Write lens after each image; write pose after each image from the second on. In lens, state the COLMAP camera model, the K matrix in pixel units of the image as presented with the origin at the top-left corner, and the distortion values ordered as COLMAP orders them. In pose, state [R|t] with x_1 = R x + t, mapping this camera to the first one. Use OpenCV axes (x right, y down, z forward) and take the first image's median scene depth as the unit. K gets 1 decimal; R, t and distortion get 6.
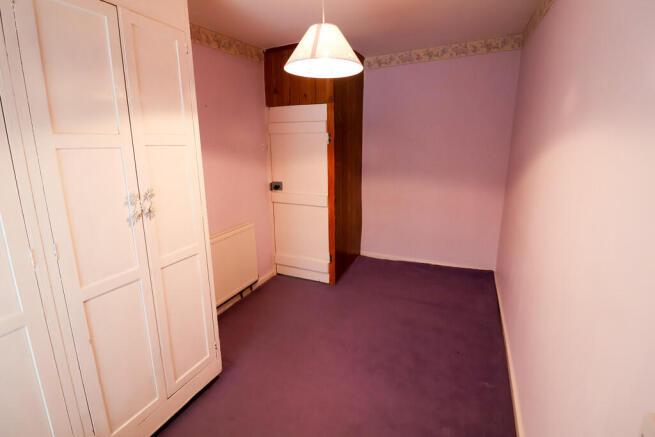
lens RADIAL K [[309.1, 0, 326.2], [0, 309.1, 210.8], [0, 0, 1]] dist [-0.010425, -0.000719]
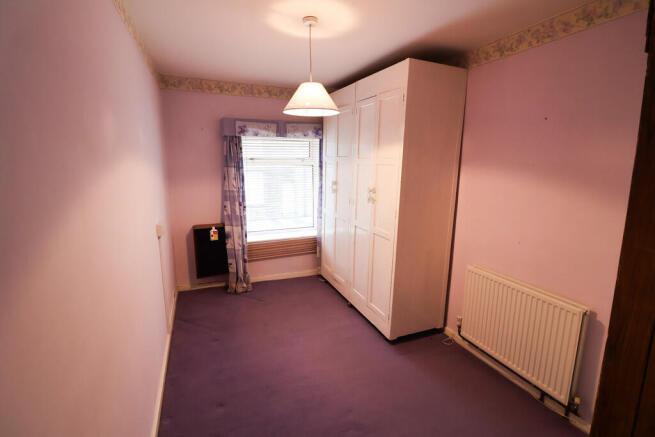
lens RADIAL K [[309.1, 0, 326.2], [0, 309.1, 210.8], [0, 0, 1]] dist [-0.010425, -0.000719]
pose [[-0.681413, 0.129685, -0.720318, 0.630275], [-0.161854, 0.933110, 0.321107, -0.319150], [0.713779, 0.335392, -0.614843, 1.296034]]
